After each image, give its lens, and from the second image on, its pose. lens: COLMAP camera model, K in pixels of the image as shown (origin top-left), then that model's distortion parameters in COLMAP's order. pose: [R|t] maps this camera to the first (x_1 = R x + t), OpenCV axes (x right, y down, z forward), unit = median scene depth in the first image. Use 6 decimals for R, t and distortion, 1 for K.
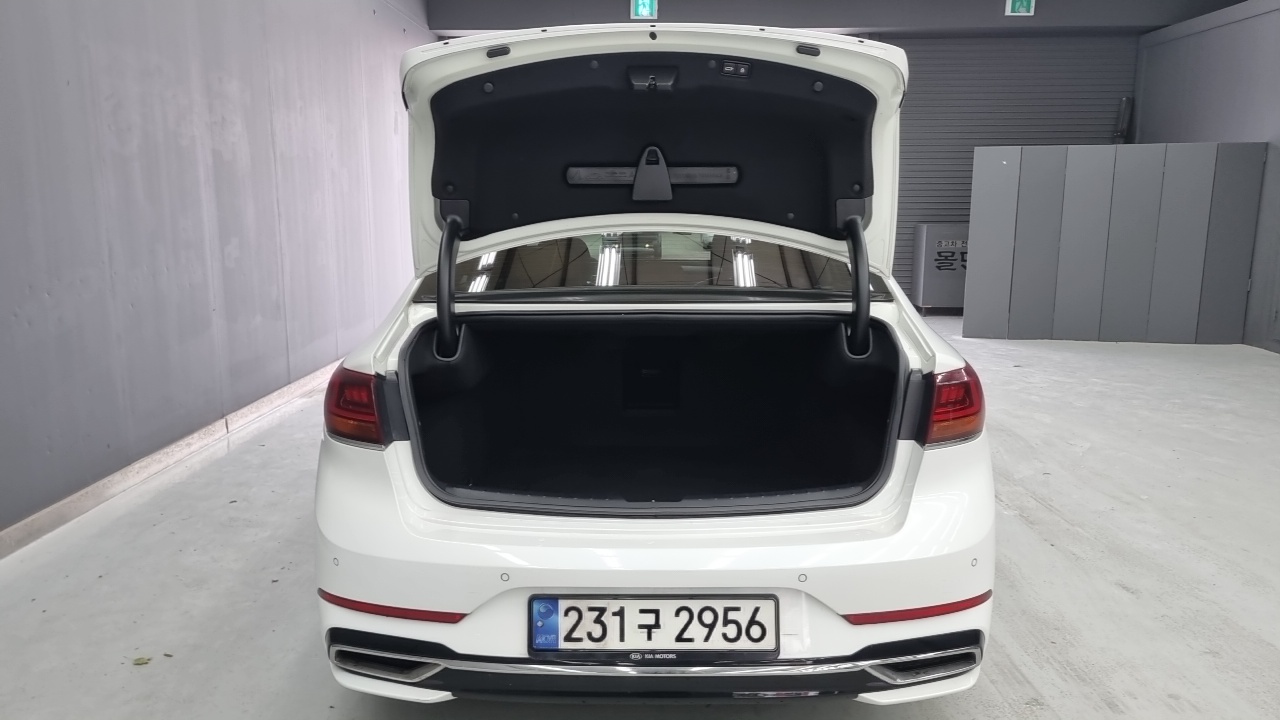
lens RADIAL K [[845.5, 0, 632.4], [0, 845.5, 362.6], [0, 0, 1]] dist [0.027001, -0.005862]
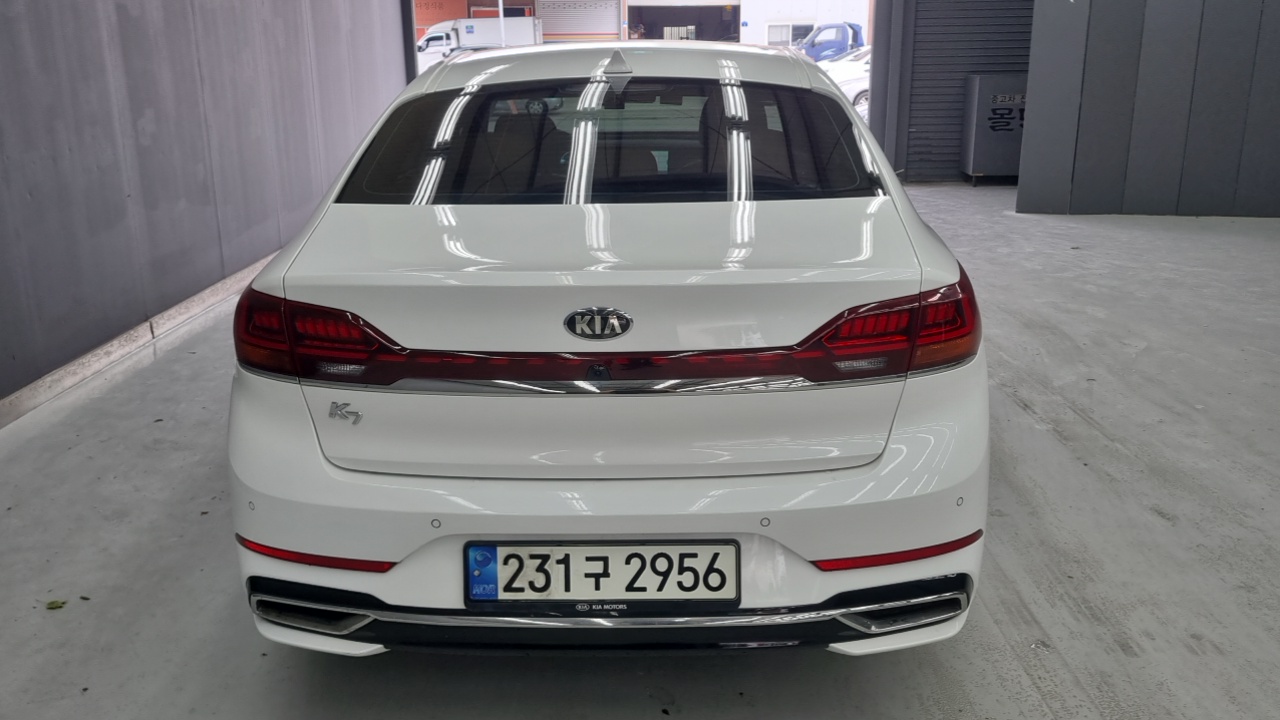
lens RADIAL K [[990.6, 0, 626.2], [0, 990.6, 333.3], [0, 0, 1]] dist [0.014578, 0.015788]
pose [[0.999927, -0.009201, -0.007815, 0.057527], [0.009877, 0.995775, 0.091294, -0.039325], [0.006942, -0.091364, 0.995793, -0.028534]]
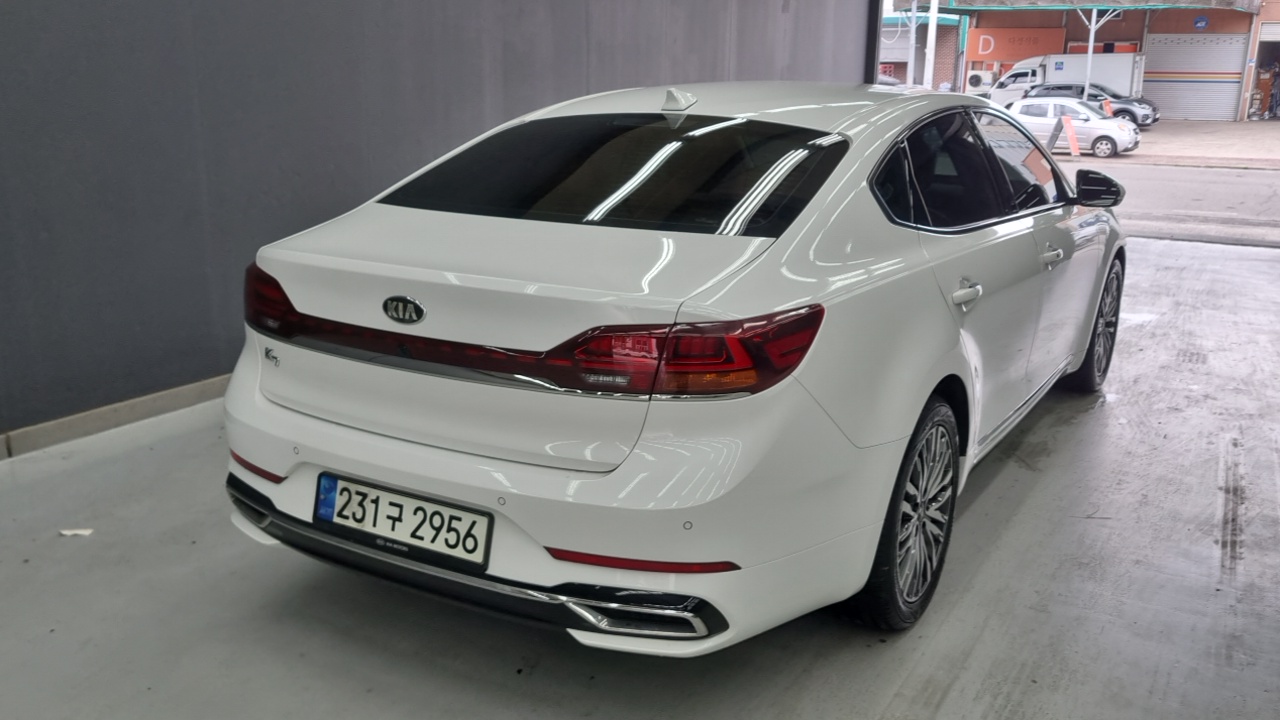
lens RADIAL K [[990.6, 0, 640.9], [0, 990.6, 353.7], [0, 0, 1]] dist [0.014578, 0.015788]
pose [[0.890643, 0.135187, -0.434141, 0.775336], [-0.102629, 0.989910, 0.097703, -0.052720], [0.442969, -0.042463, 0.895531, 0.004607]]
